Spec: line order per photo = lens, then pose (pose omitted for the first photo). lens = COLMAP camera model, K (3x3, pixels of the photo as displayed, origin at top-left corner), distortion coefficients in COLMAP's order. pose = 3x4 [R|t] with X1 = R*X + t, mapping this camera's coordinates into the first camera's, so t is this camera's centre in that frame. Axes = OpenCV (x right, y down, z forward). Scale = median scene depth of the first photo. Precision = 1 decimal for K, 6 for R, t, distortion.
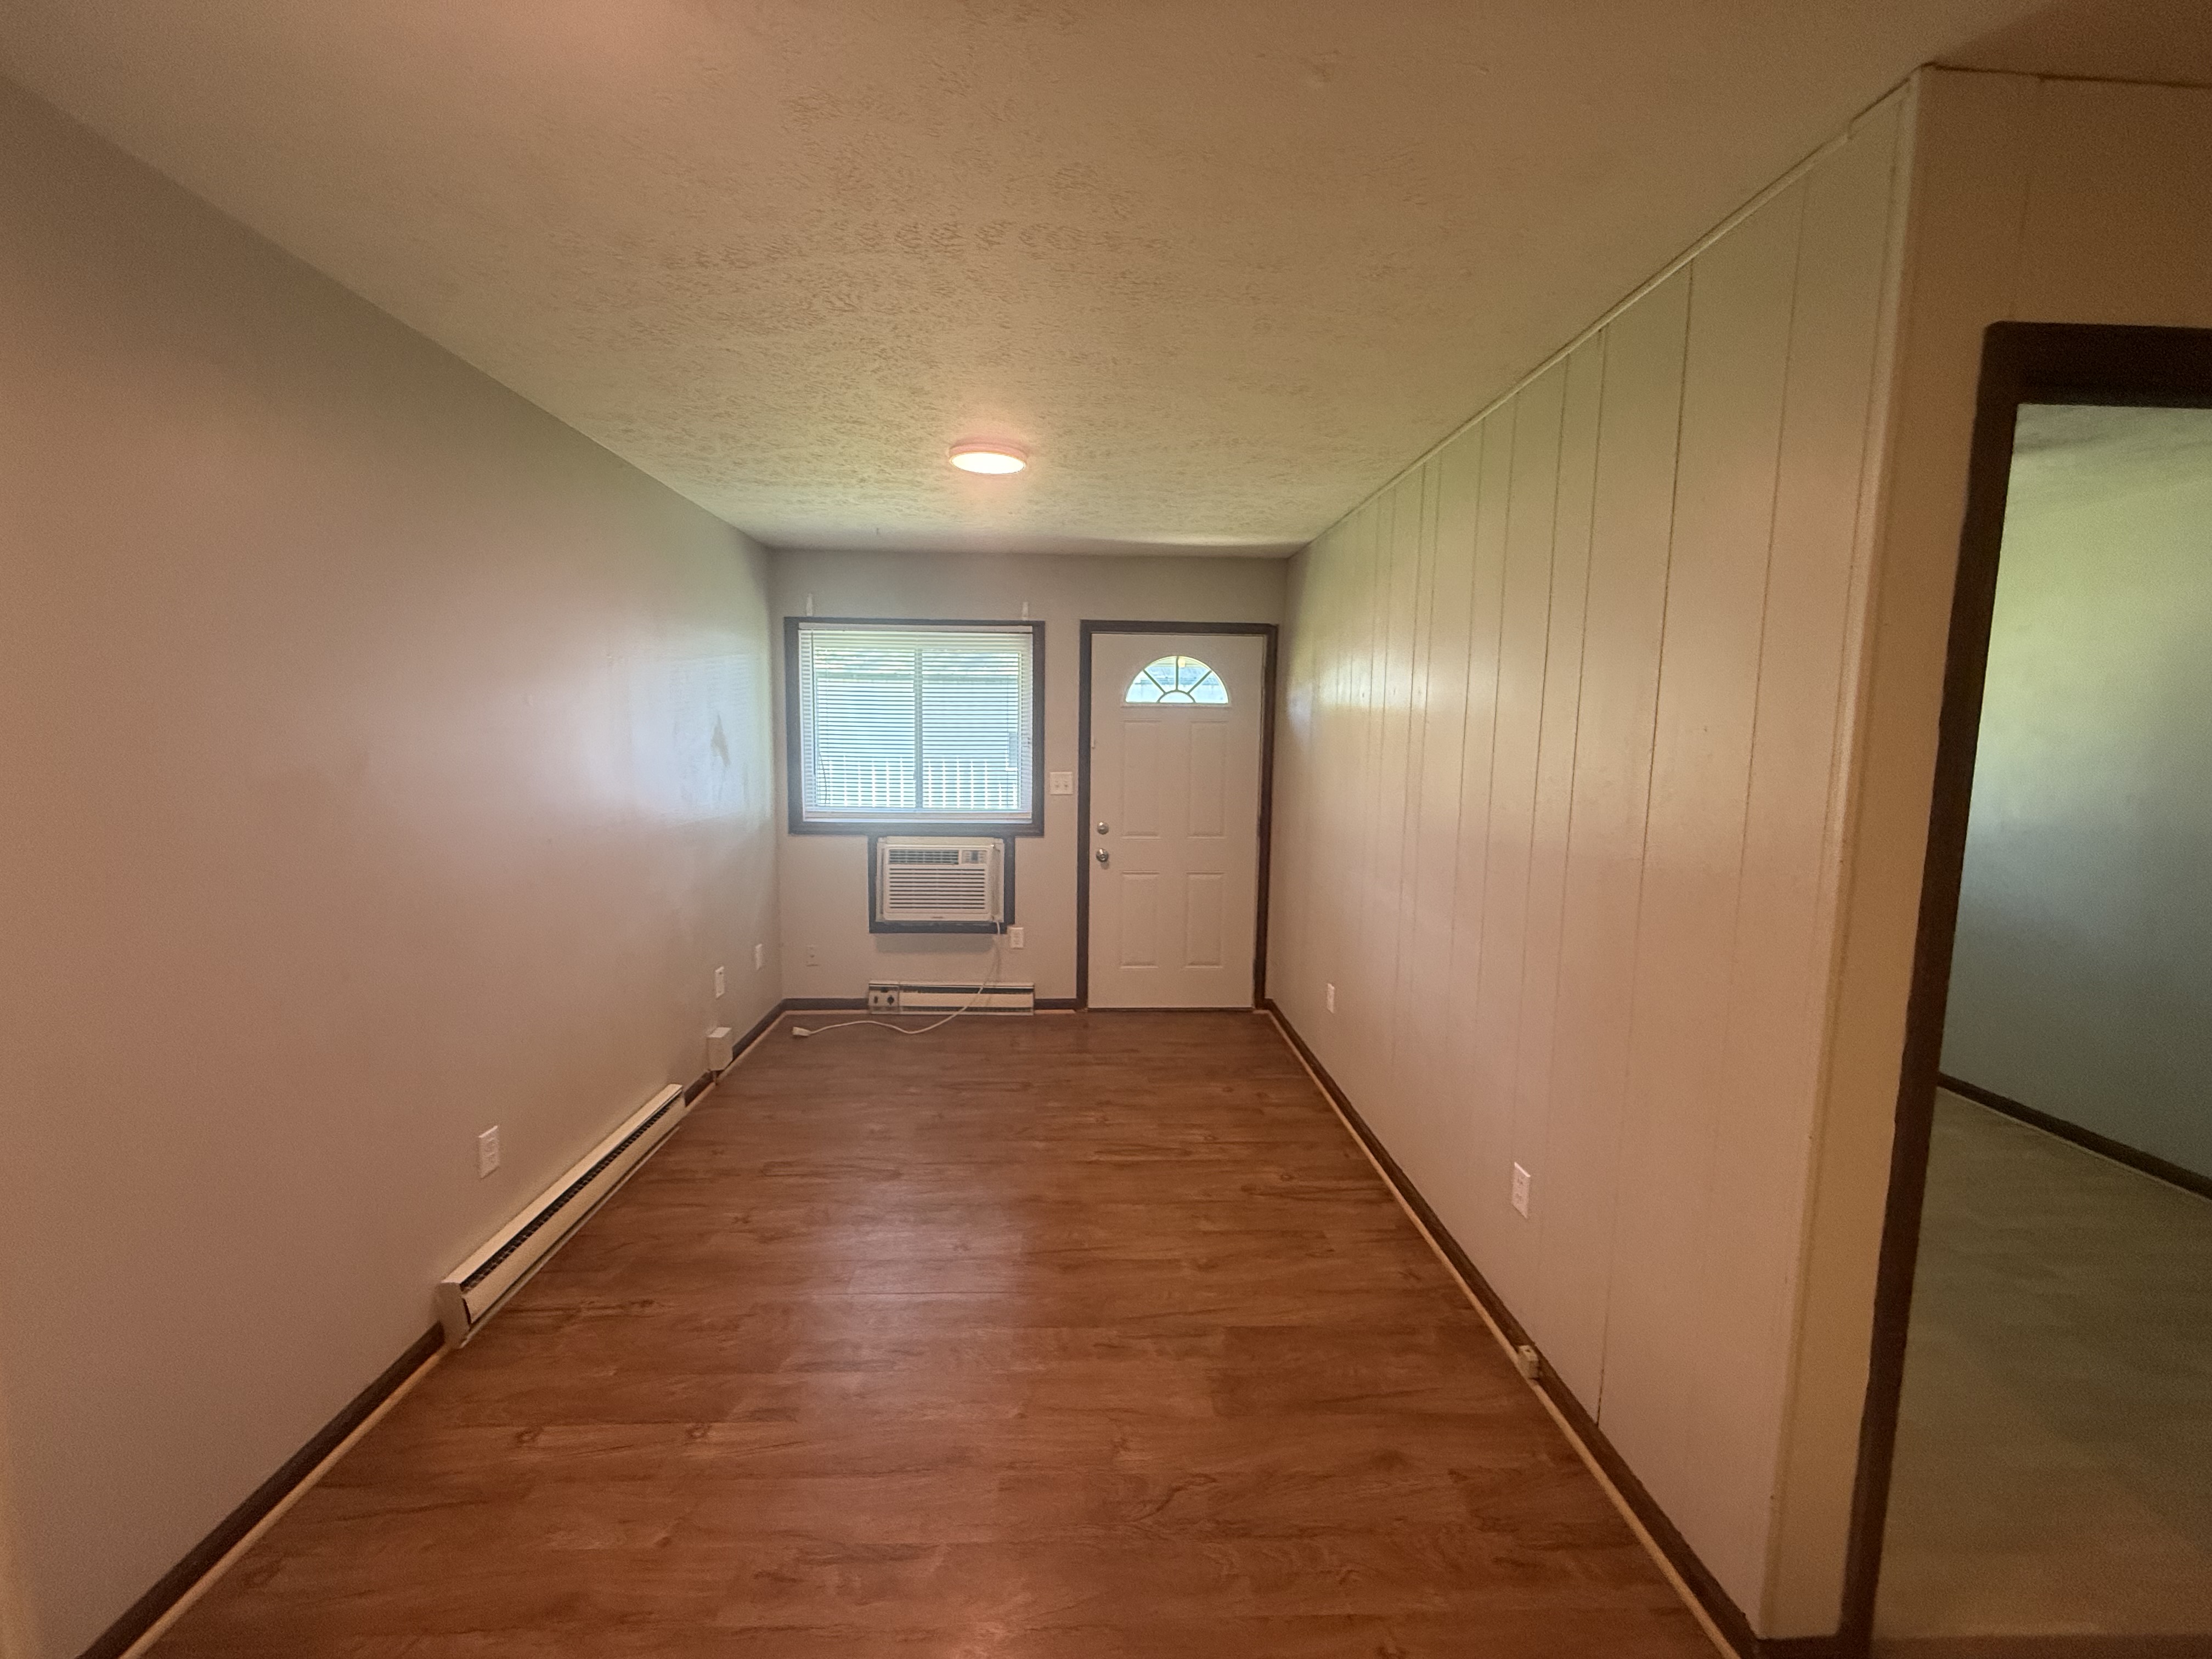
lens RADIAL K [[882.0, 0, 1106.0], [0, 882.0, 829.5], [0, 0, 1]] dist [-0.000359, 0.000011]
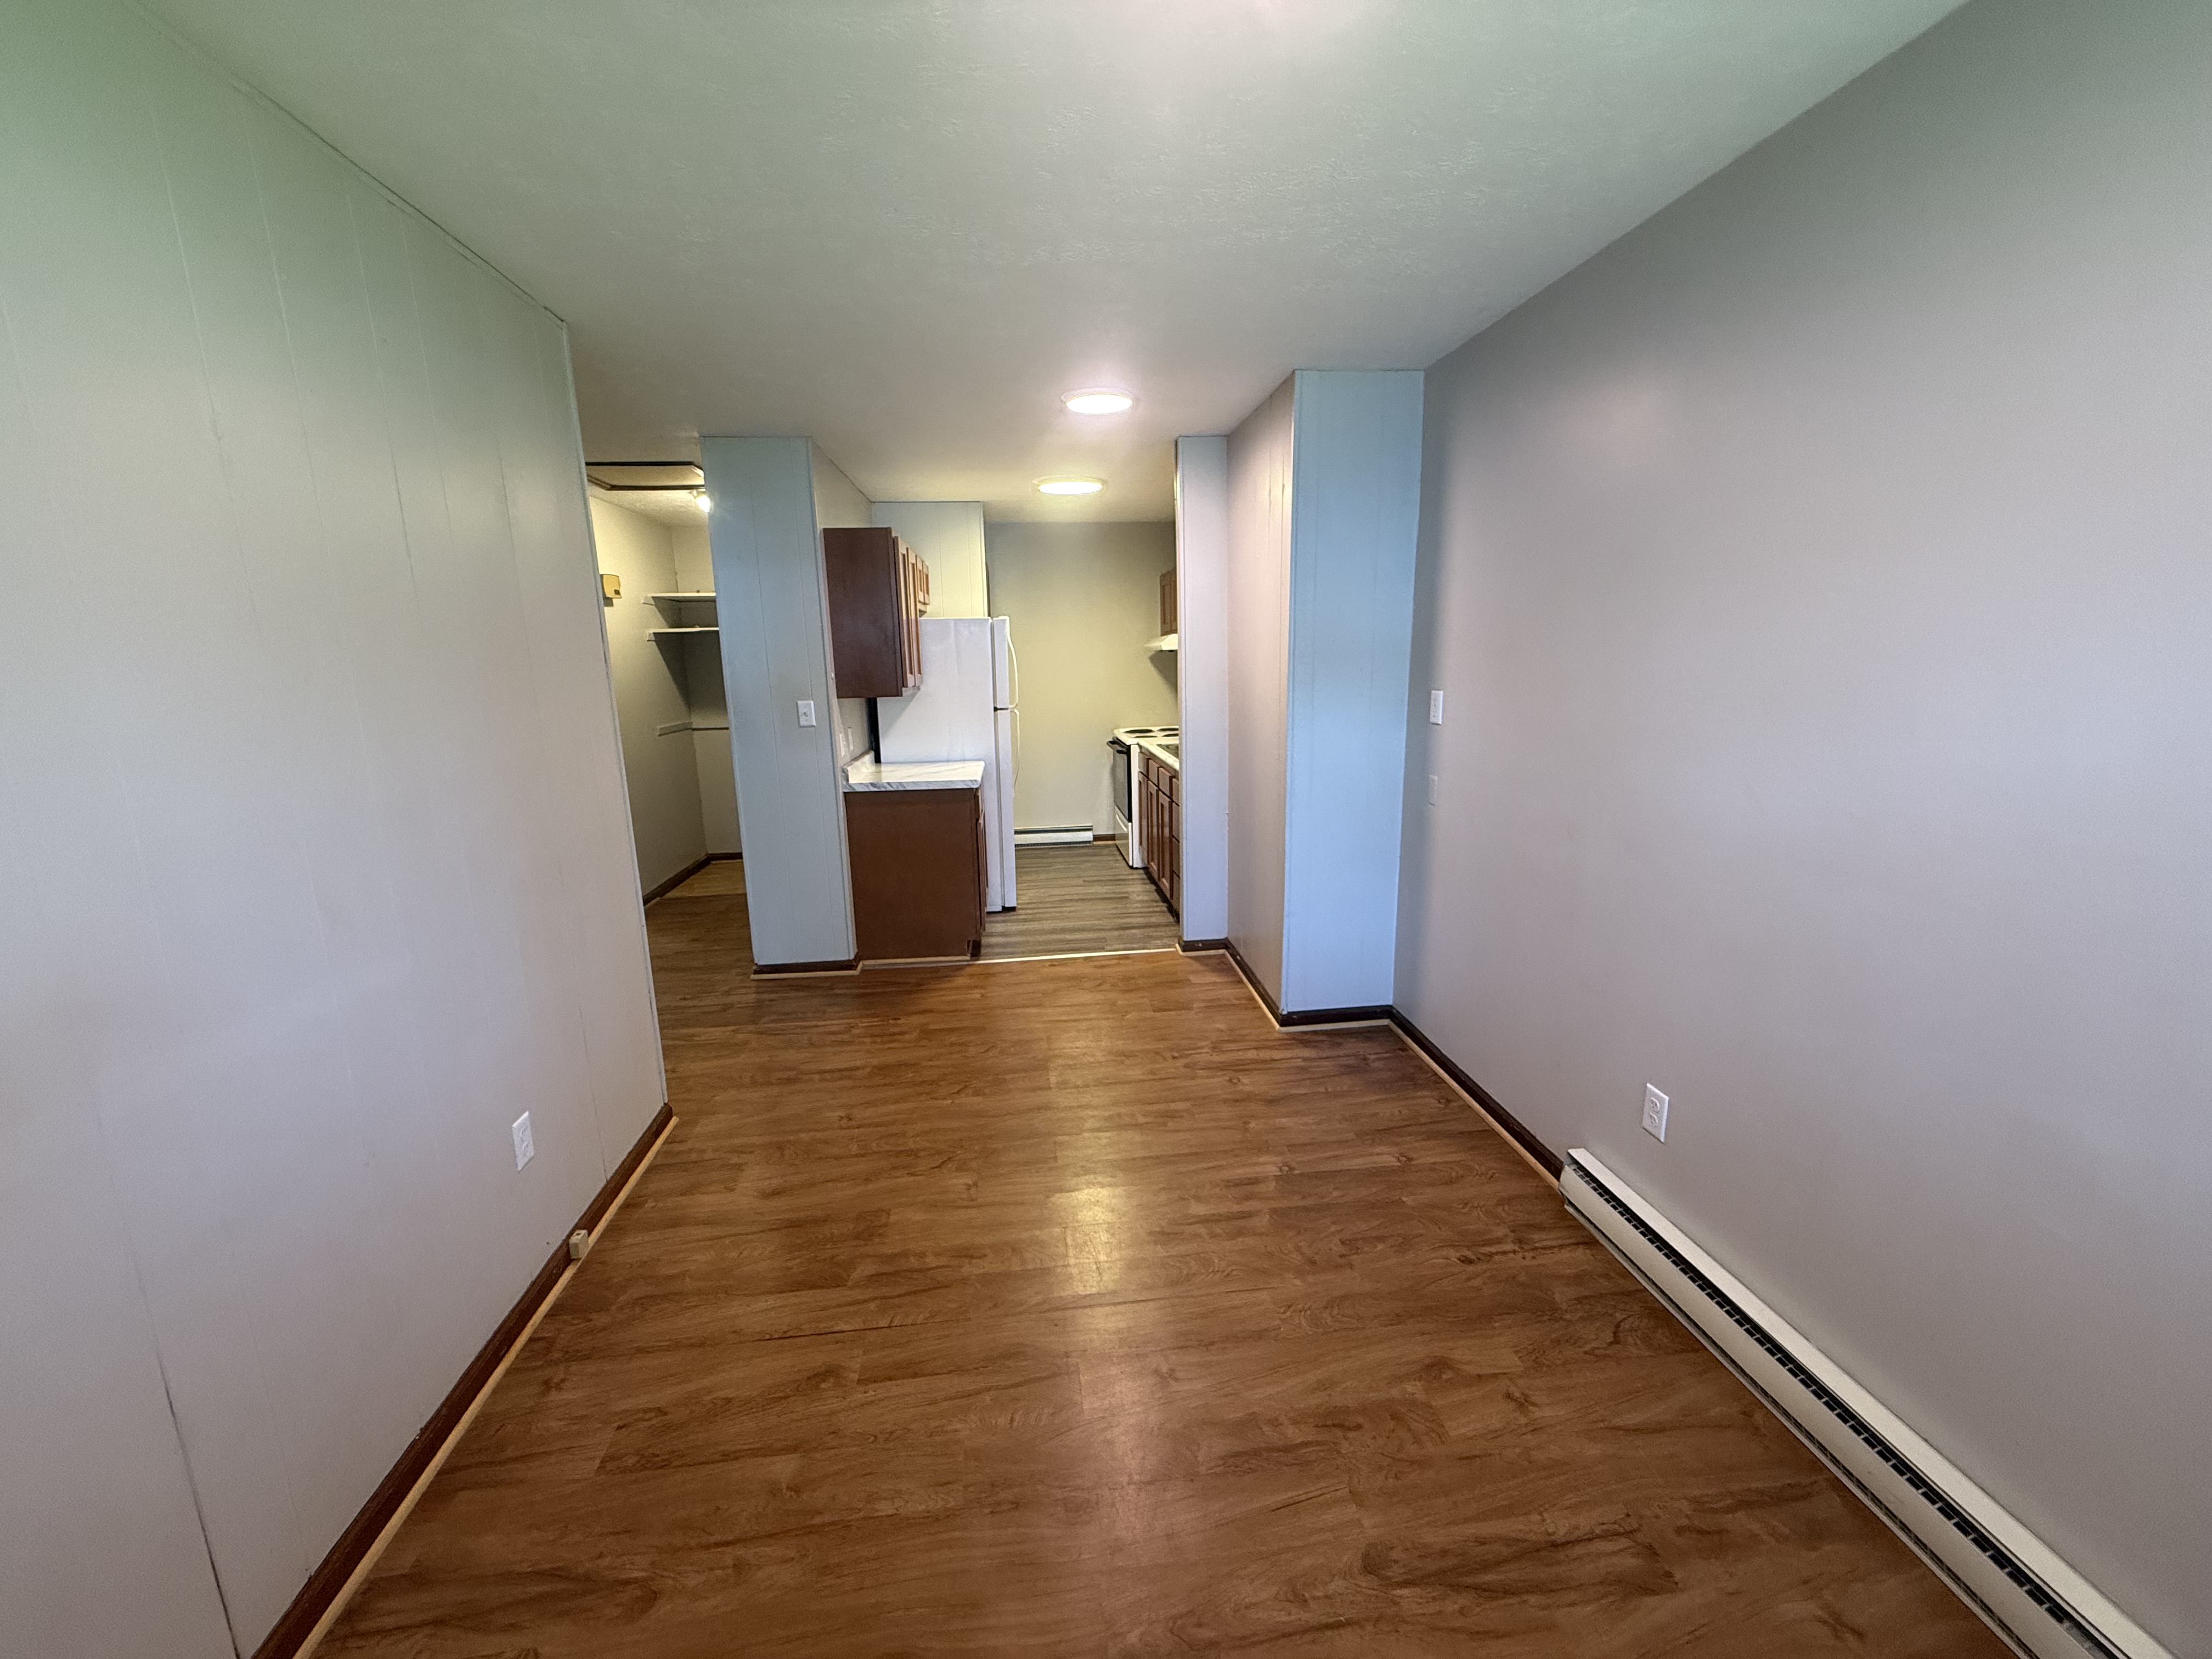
lens RADIAL K [[882.0, 0, 1106.0], [0, 882.0, 829.5], [0, 0, 1]] dist [-0.000359, 0.000011]
pose [[-0.997346, 0.023447, -0.068929, -0.092637], [0.001531, 0.953268, 0.302123, -0.190296], [0.072791, 0.301215, -0.950774, 1.824833]]
